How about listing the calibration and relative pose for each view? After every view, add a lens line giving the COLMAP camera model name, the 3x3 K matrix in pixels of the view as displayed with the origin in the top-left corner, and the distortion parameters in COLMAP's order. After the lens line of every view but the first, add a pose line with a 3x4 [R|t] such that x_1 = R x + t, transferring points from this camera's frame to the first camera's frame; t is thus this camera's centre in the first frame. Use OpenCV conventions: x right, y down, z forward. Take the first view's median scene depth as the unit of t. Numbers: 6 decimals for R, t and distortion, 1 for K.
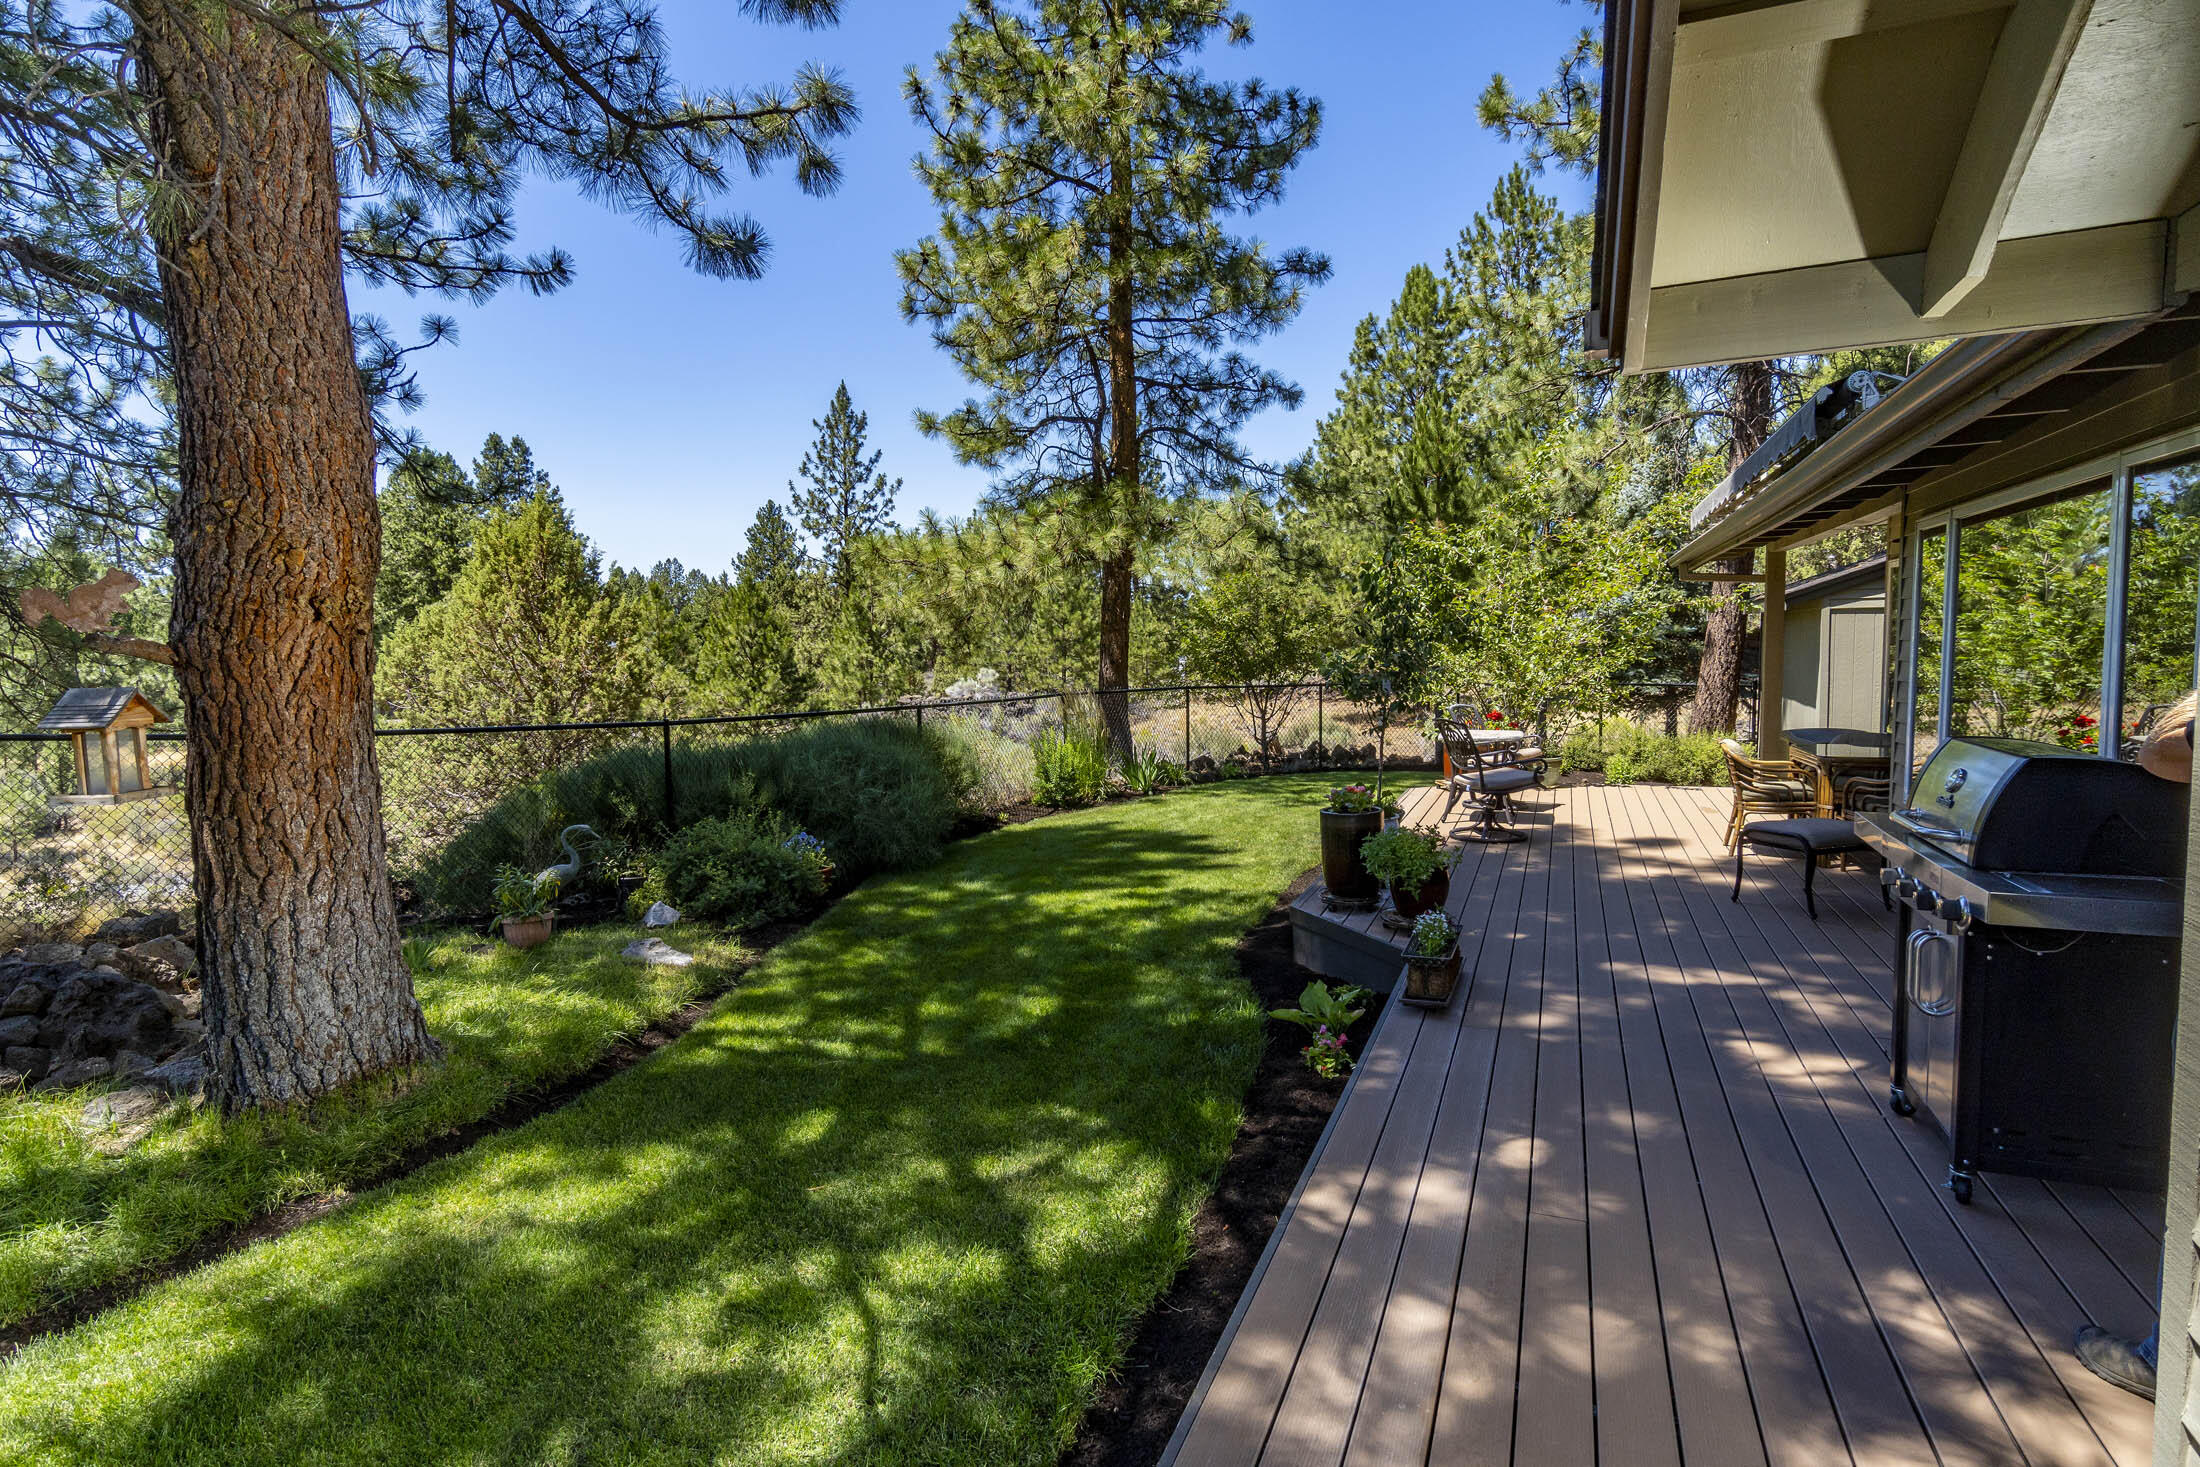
lens RADIAL K [[1136.8, 0, 1100.0], [0, 1136.8, 733.5], [0, 0, 1]] dist [0.002334, -0.000823]
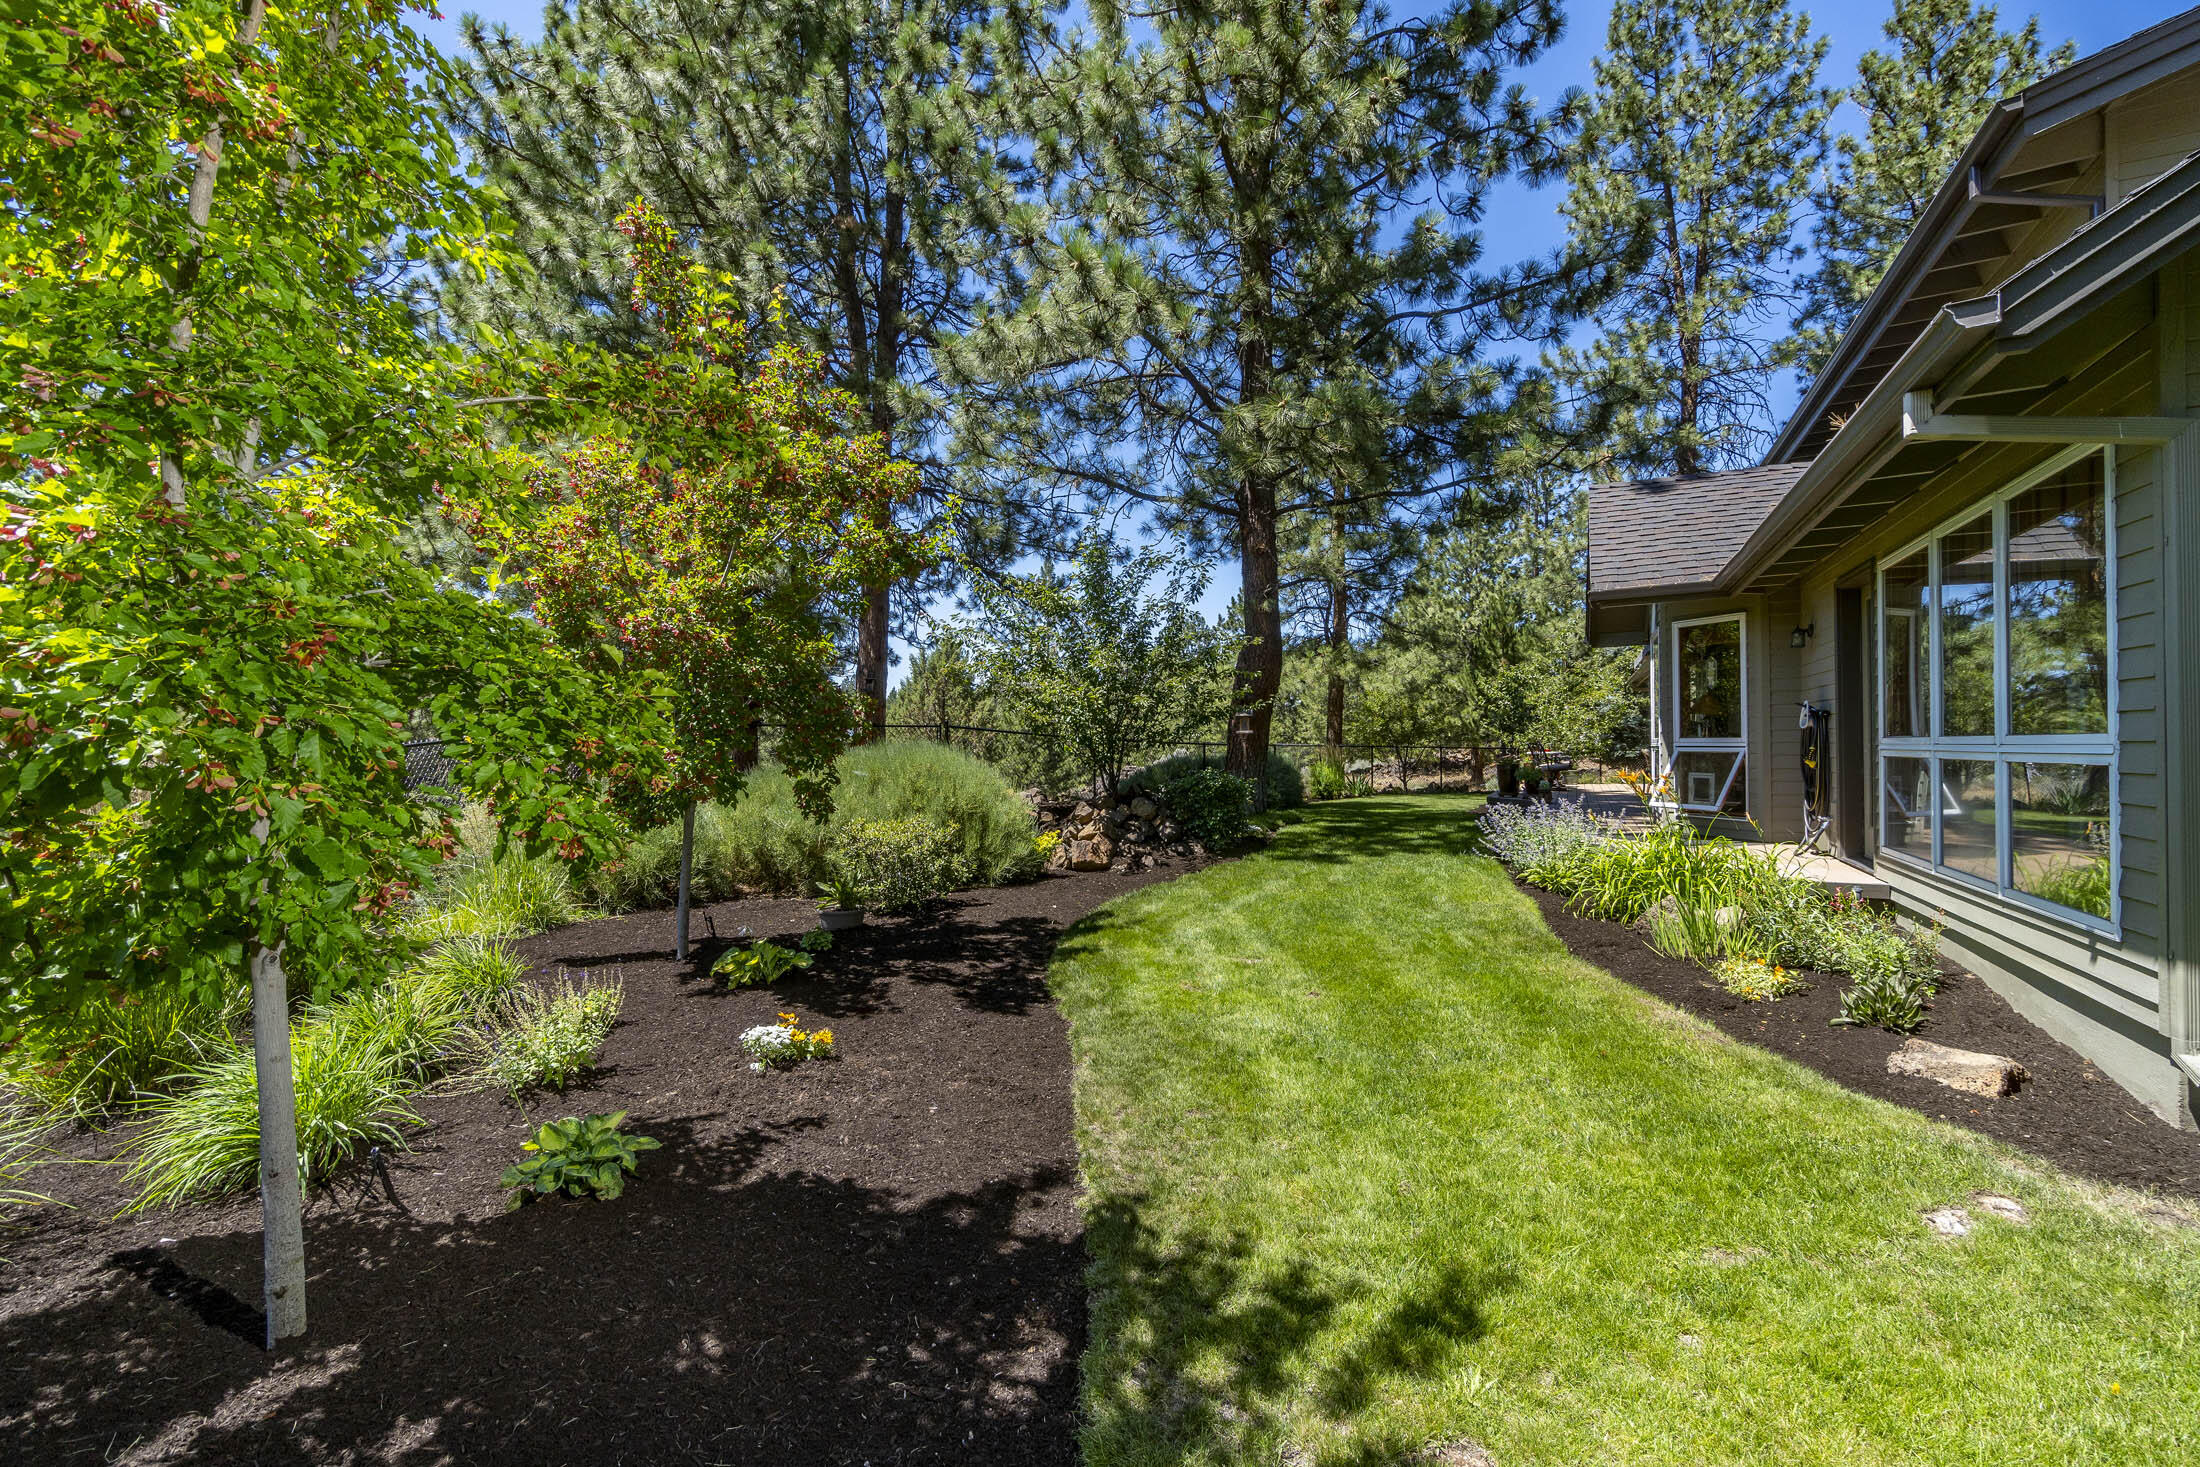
lens RADIAL K [[936.2, 0, 1100.0], [0, 936.2, 733.5], [0, 0, 1]] dist [-0.000638, -0.000253]
pose [[0.996427, 0.010882, -0.083751, -0.239512], [-0.018449, 0.995760, -0.090117, 0.085346], [0.082415, 0.091341, 0.992403, -0.575363]]
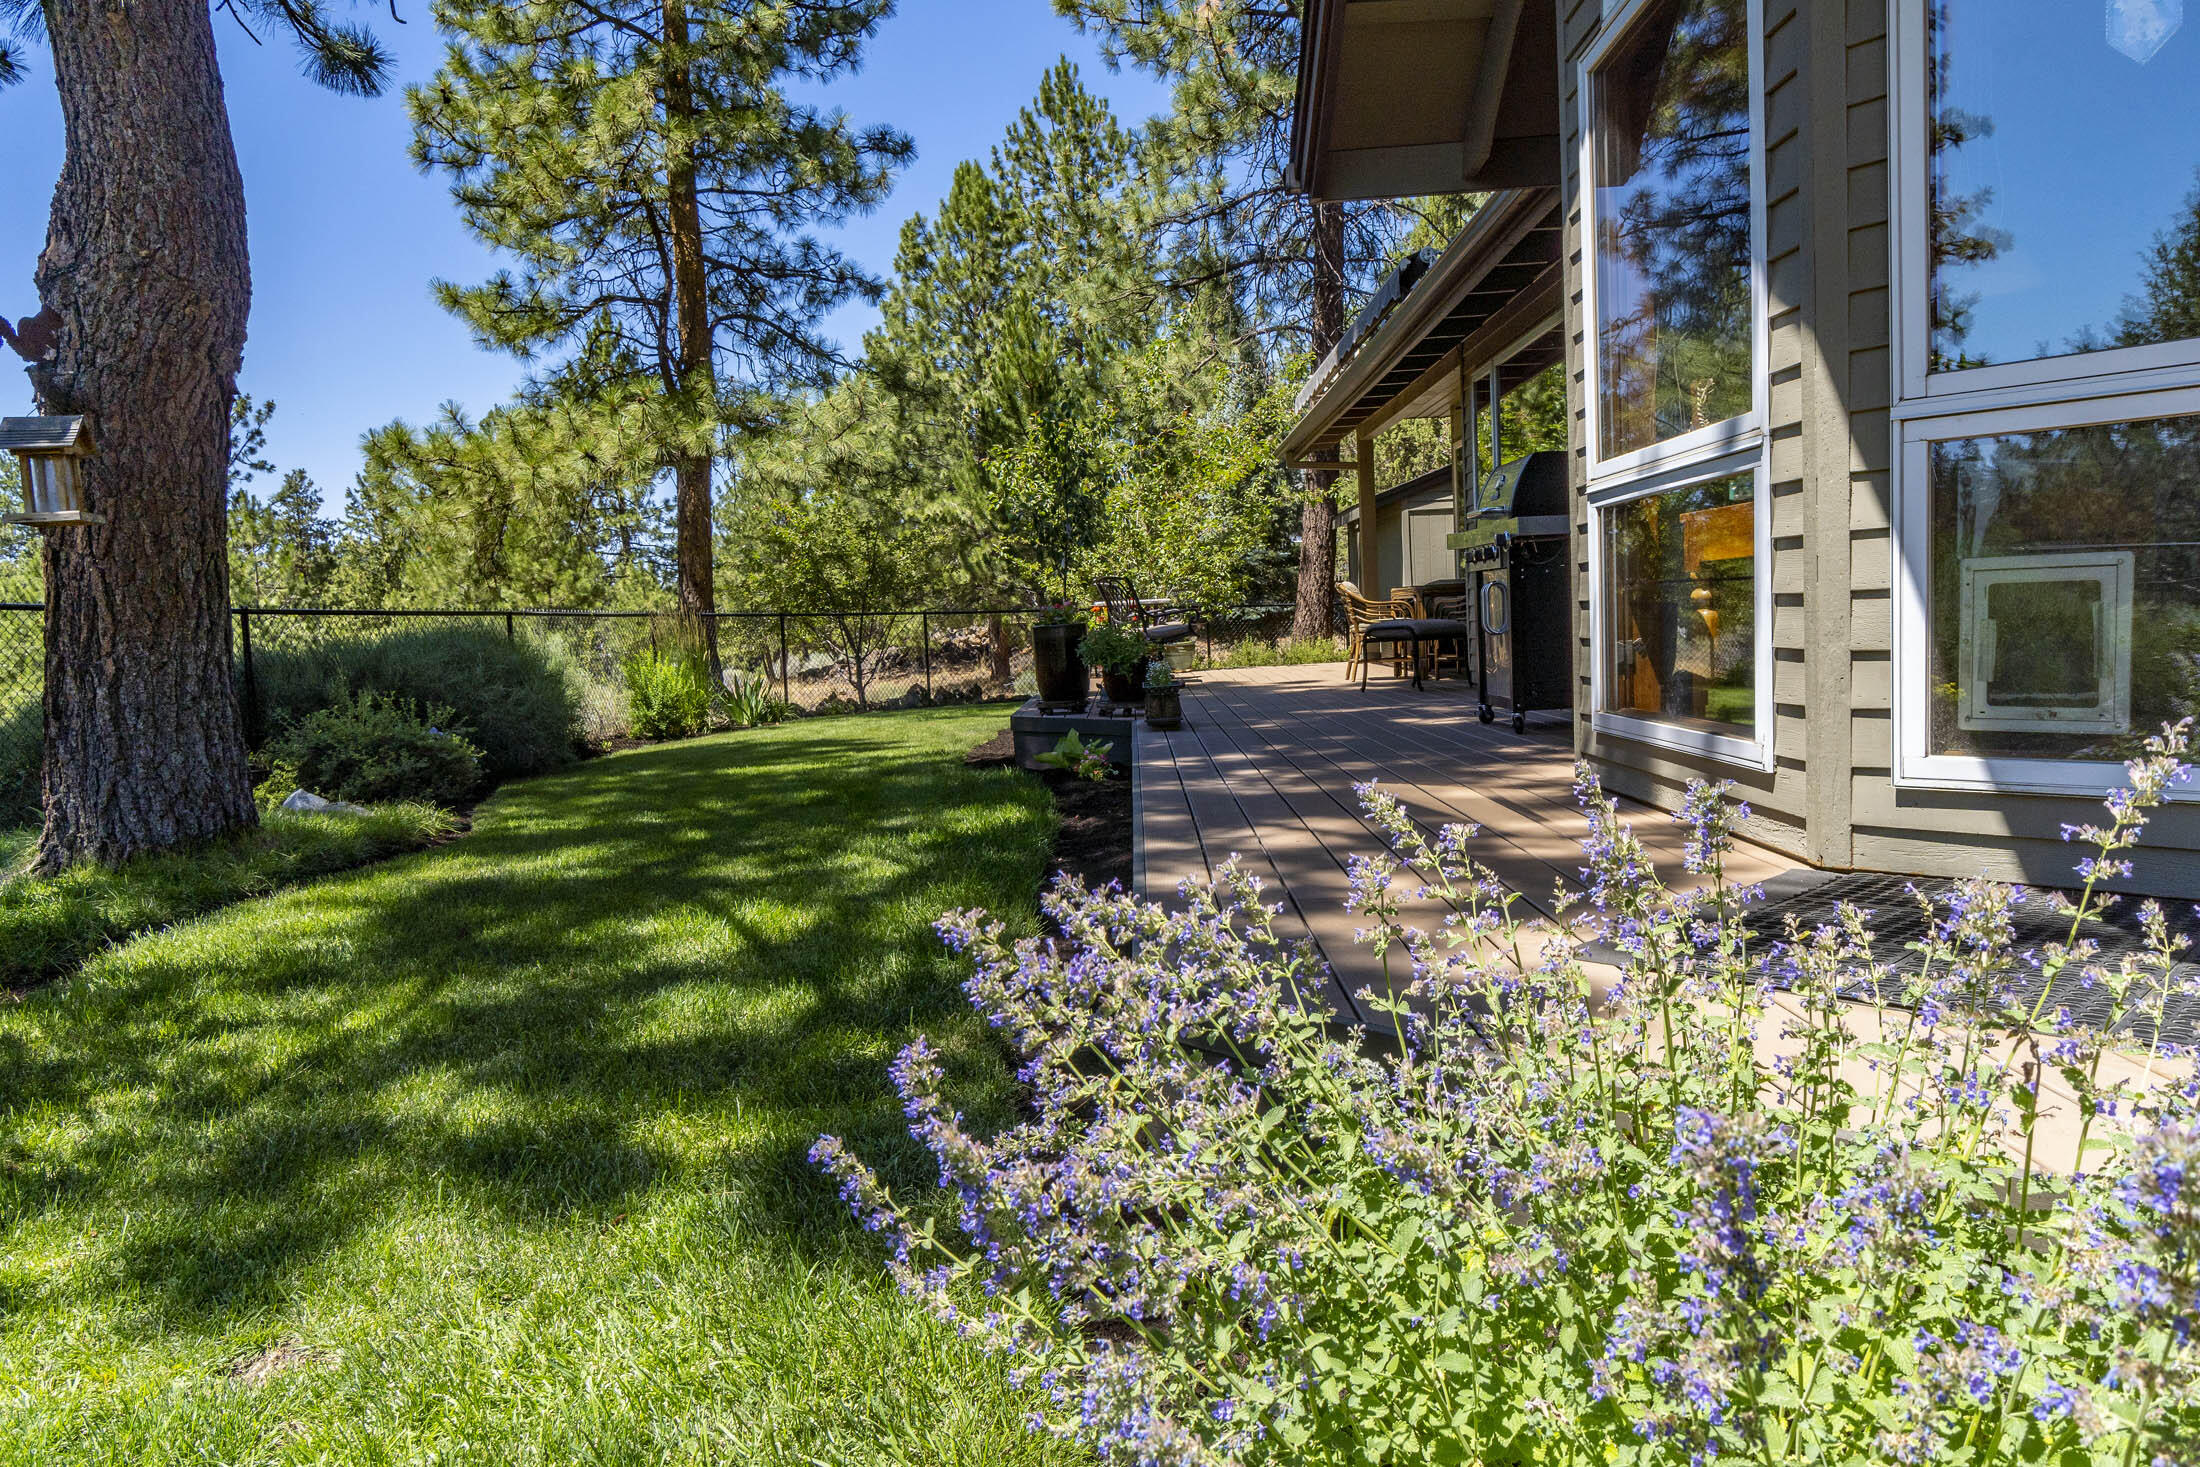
lens RADIAL K [[1462.4, 0, 1100.0], [0, 1462.4, 733.5], [0, 0, 1]] dist [-0.011747, 0.001707]
pose [[0.933663, -0.055177, 0.353876, -0.094302], [0.060150, 0.998185, -0.003060, 0.067262], [-0.353065, 0.024143, 0.935287, -0.129666]]
